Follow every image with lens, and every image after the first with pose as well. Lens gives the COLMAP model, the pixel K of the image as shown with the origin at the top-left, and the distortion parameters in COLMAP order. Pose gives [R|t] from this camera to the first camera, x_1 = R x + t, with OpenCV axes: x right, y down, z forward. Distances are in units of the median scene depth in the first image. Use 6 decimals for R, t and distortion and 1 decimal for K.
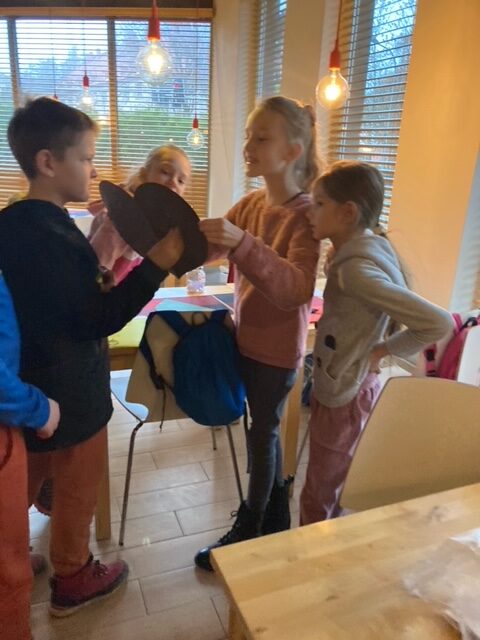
lens RADIAL K [[528.3, 0, 237.9], [0, 528.3, 316.6], [0, 0, 1]] dist [0.022390, -0.006576]
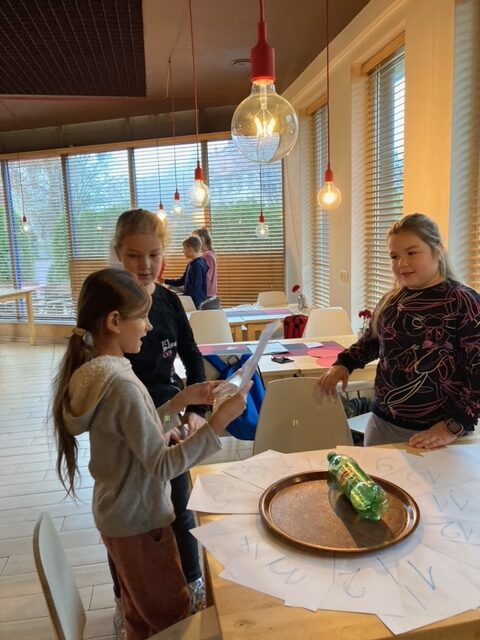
lens RADIAL K [[528.3, 0, 237.9], [0, 528.3, 316.6], [0, 0, 1]] dist [0.022390, -0.006576]
pose [[0.976257, -0.042090, -0.212485, 0.257957], [0.011666, 0.989733, -0.142448, 0.092567], [0.216299, 0.136587, 0.966726, -0.404656]]
